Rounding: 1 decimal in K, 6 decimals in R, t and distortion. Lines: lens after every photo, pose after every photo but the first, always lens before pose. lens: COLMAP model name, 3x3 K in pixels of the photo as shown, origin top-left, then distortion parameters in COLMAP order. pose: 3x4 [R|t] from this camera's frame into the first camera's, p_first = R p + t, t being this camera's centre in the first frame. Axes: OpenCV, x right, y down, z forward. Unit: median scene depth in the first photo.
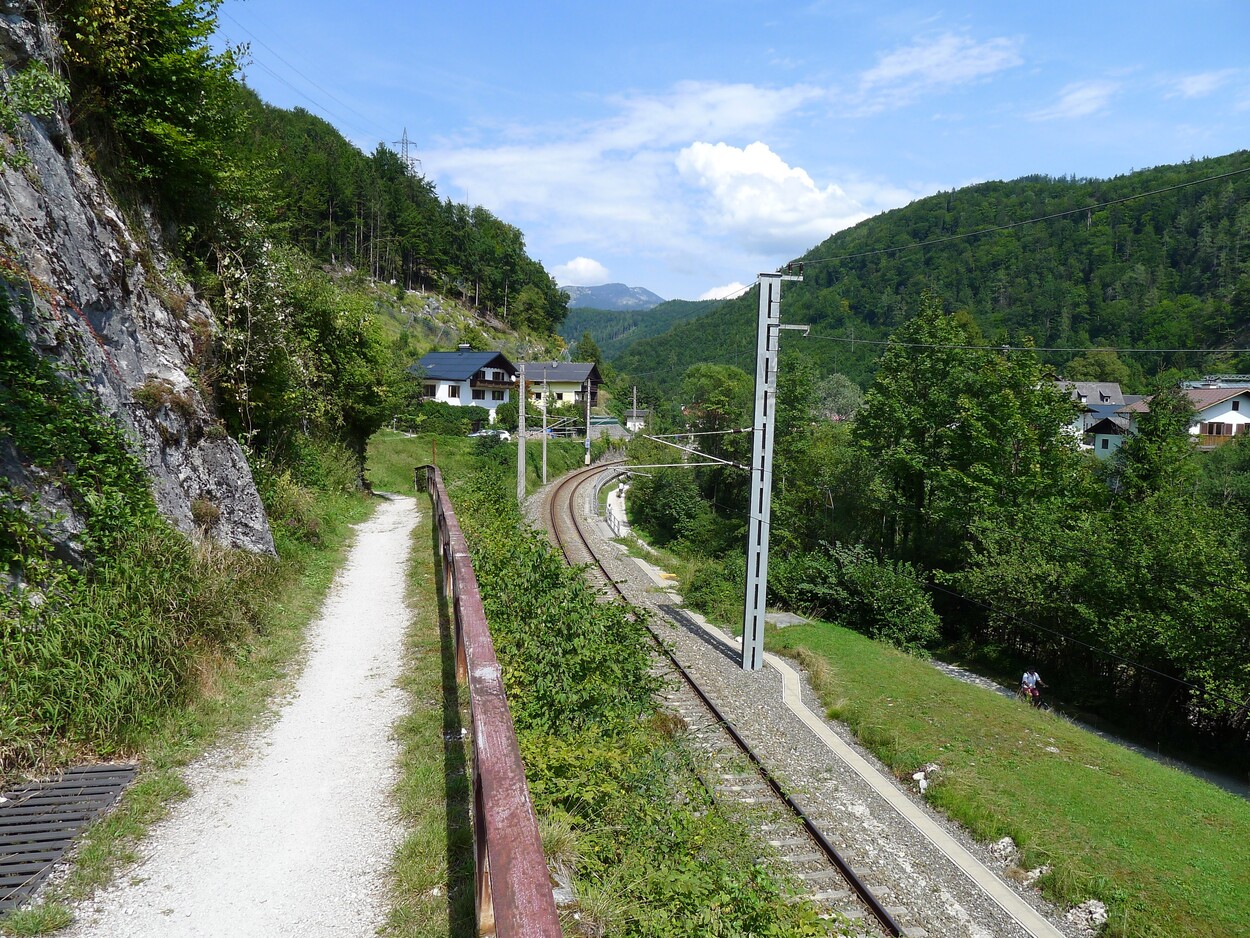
lens RADIAL K [[886.3, 0, 630.4], [0, 886.3, 467.2], [0, 0, 1]] dist [-0.059238, 0.025898]
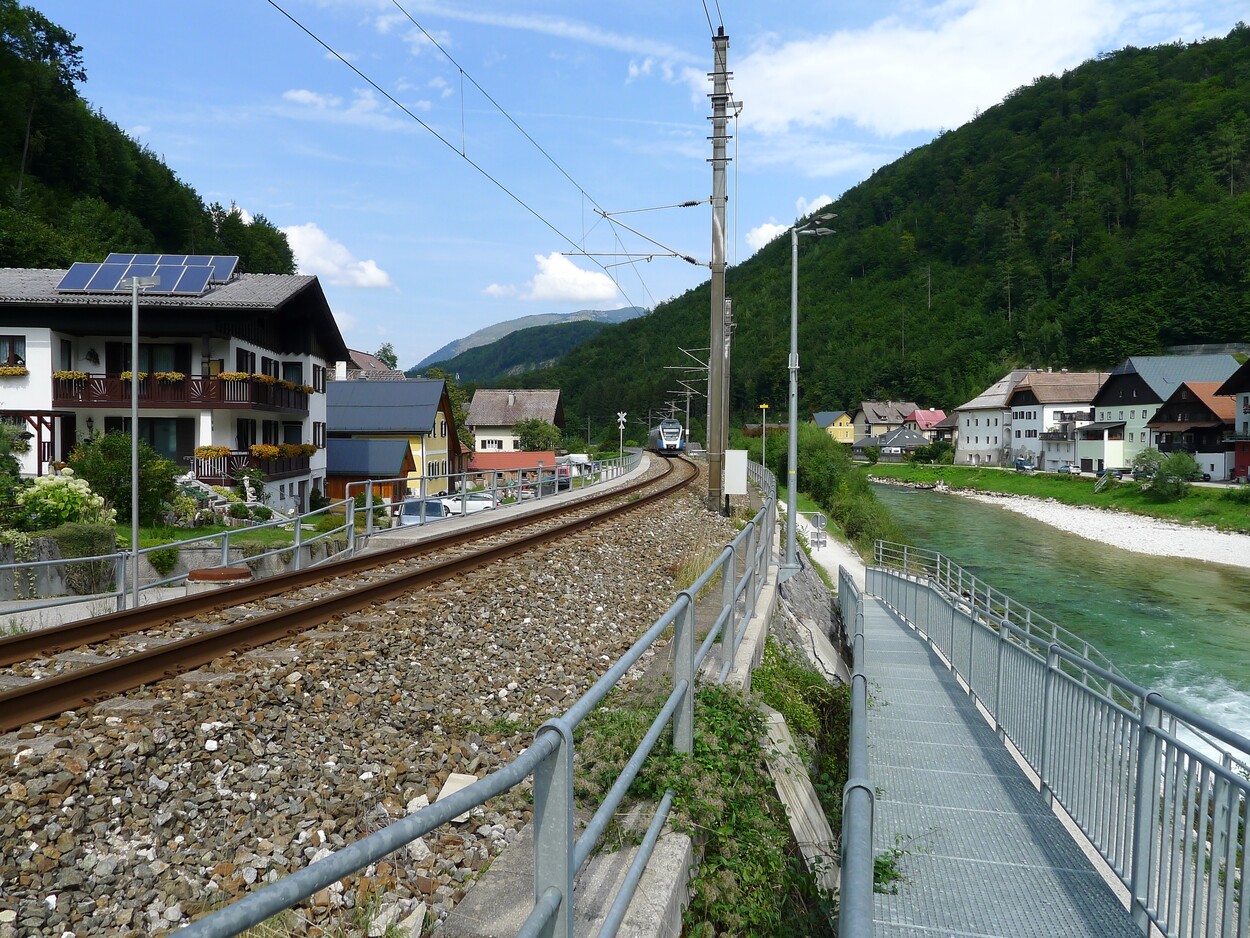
lens RADIAL K [[925.4, 0, 625.0], [0, 925.4, 469.0], [0, 0, 1]] dist [-0.044644, 0.028281]
pose [[0.999234, -0.027826, -0.027502, 0.066367], [0.027048, 0.999235, -0.028261, -0.013518], [0.028268, 0.027496, 0.999222, 0.407277]]
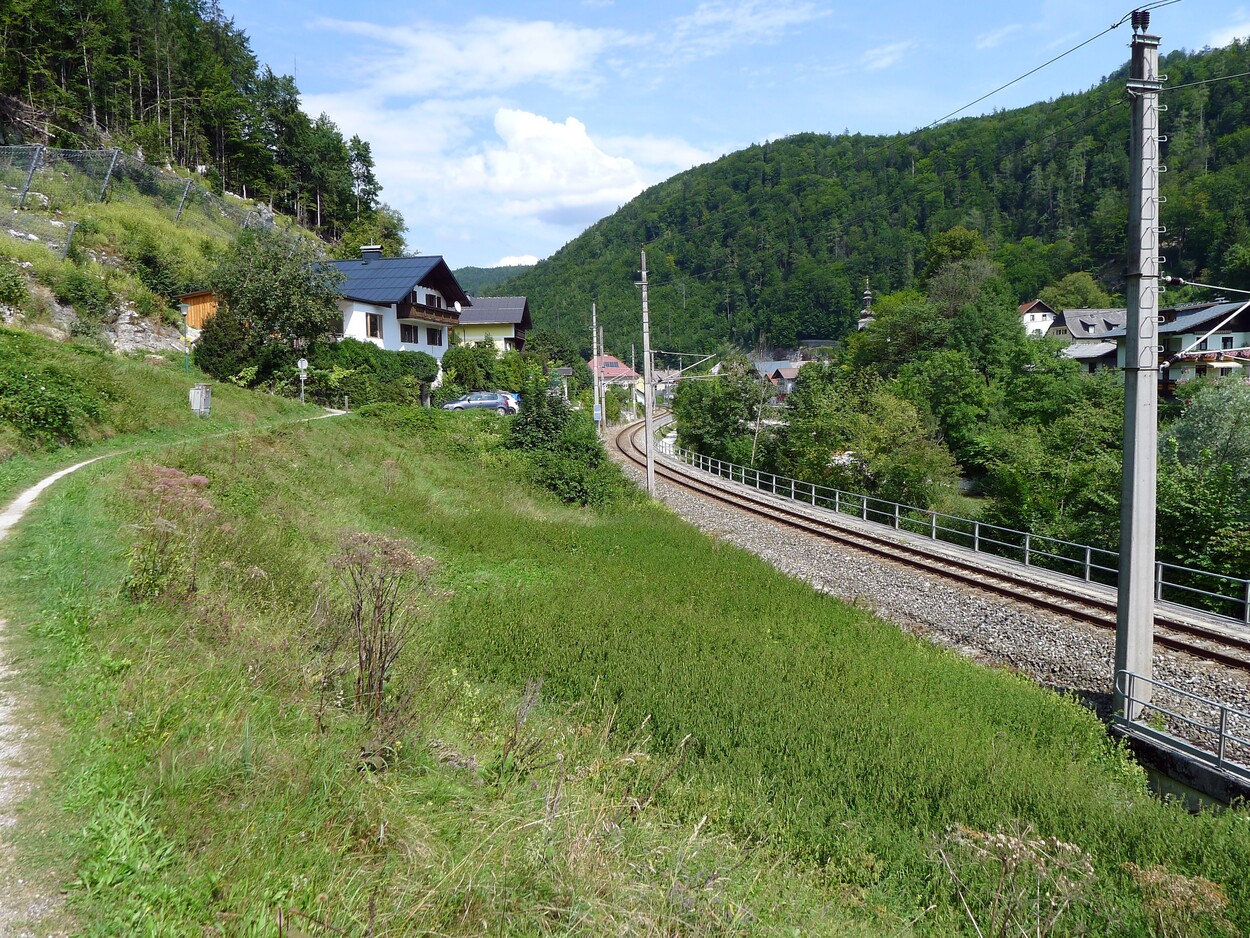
lens RADIAL K [[879.6, 0, 654.5], [0, 879.6, 469.8], [0, 0, 1]] dist [-0.006714, -0.006151]
pose [[0.965789, -0.069764, 0.249769, -0.033648], [0.060057, 0.997121, 0.046289, -0.001871], [-0.252280, -0.029705, 0.967198, 0.079844]]
